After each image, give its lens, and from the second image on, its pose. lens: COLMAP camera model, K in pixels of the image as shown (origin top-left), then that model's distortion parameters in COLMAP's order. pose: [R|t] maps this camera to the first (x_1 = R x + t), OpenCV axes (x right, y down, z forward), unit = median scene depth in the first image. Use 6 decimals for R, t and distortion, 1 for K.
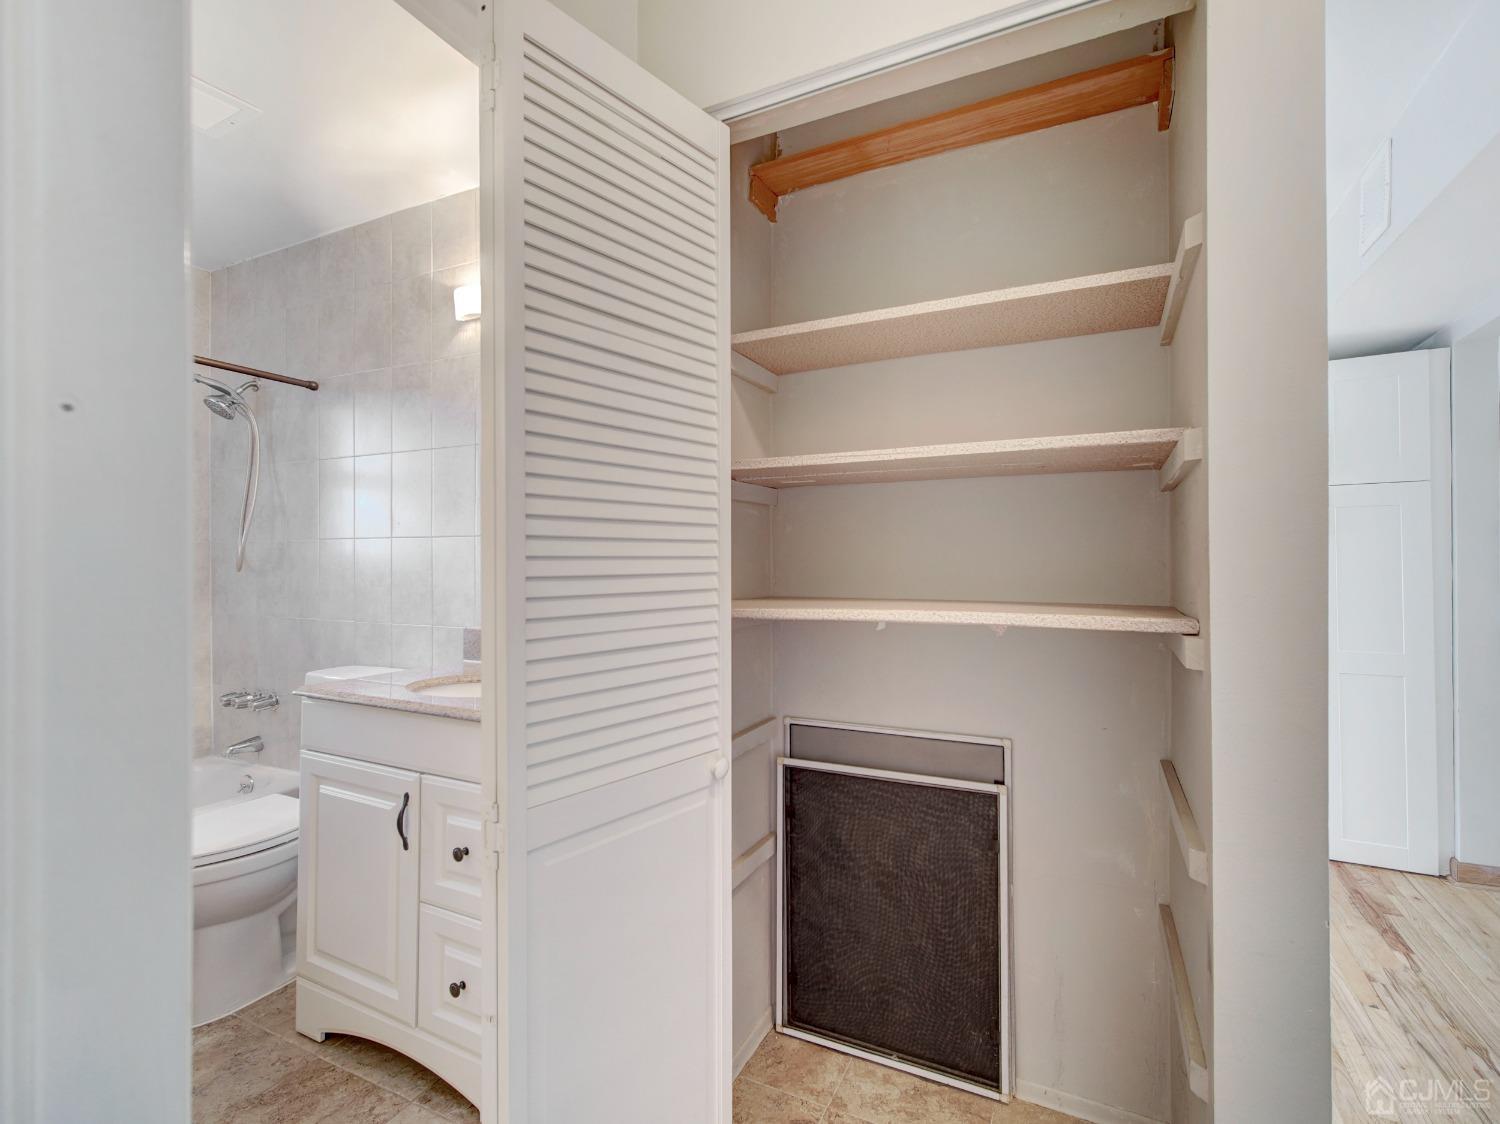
lens RADIAL K [[691.2, 0, 745.1], [0, 691.2, 554.4], [0, 0, 1]] dist [-0.013482, -0.000380]
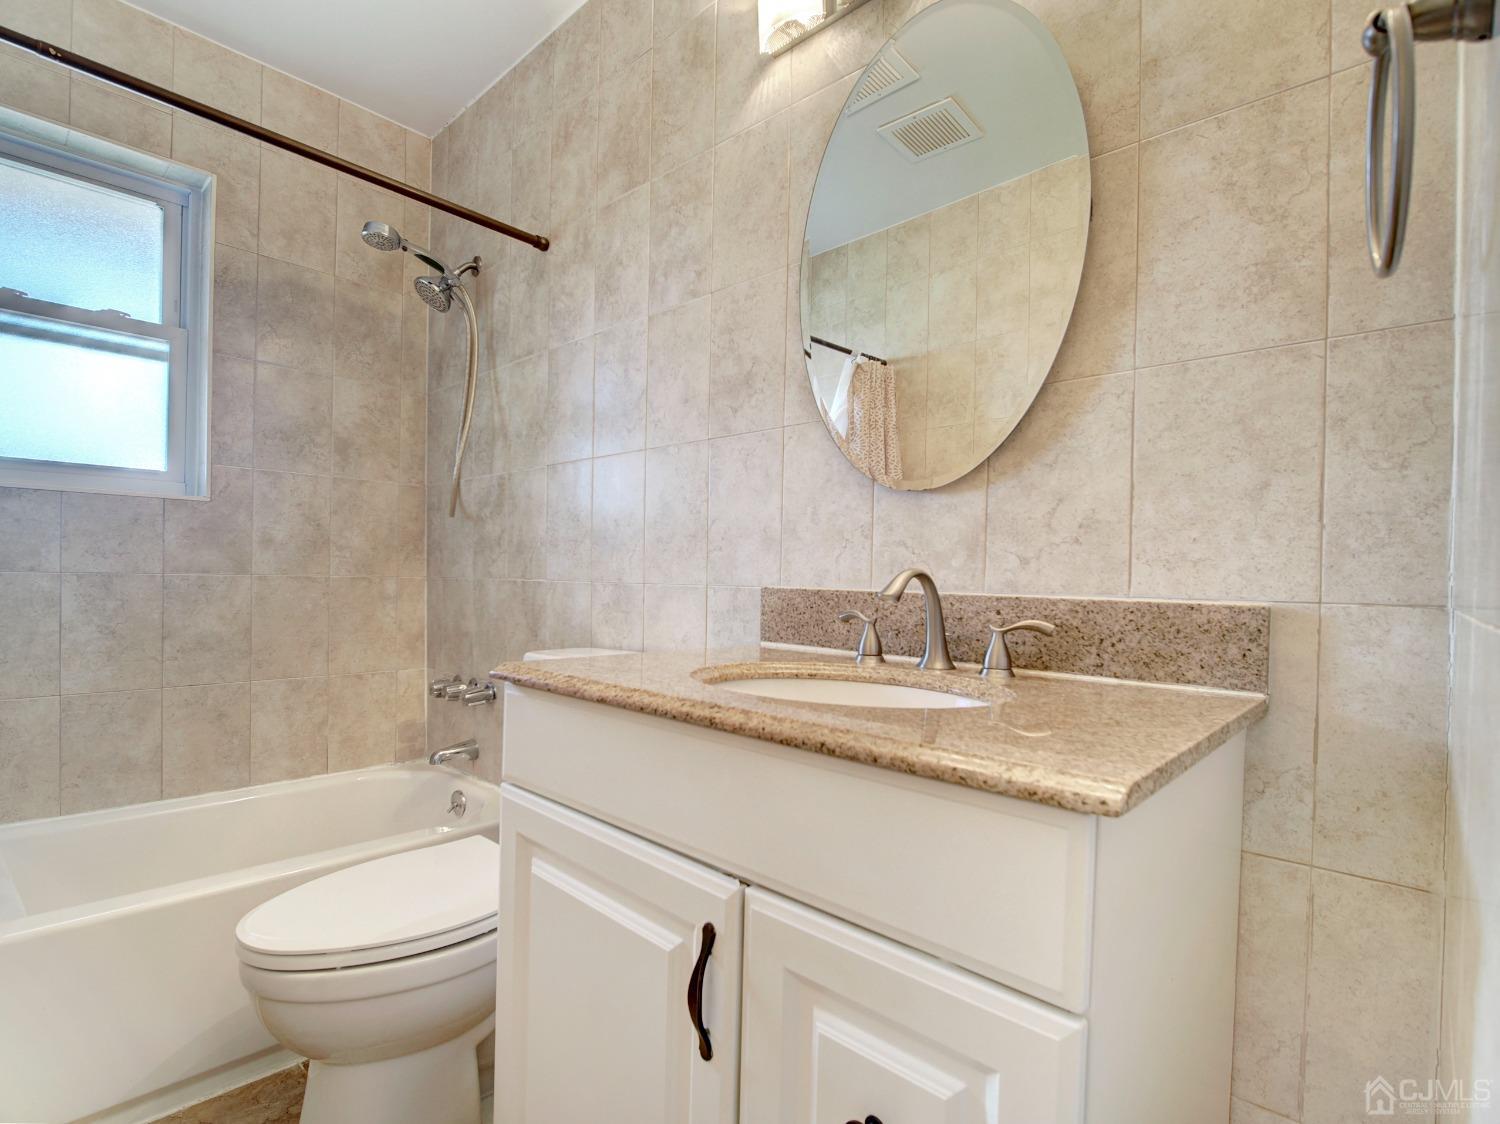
lens RADIAL K [[720.9, 0, 748.6], [0, 720.9, 578.1], [0, 0, 1]] dist [-0.015263, -0.000215]
pose [[0.956868, 0.018240, -0.289950, -0.212883], [-0.016128, 0.999823, 0.009675, 0.082285], [0.290075, -0.004581, 0.956993, 0.364386]]
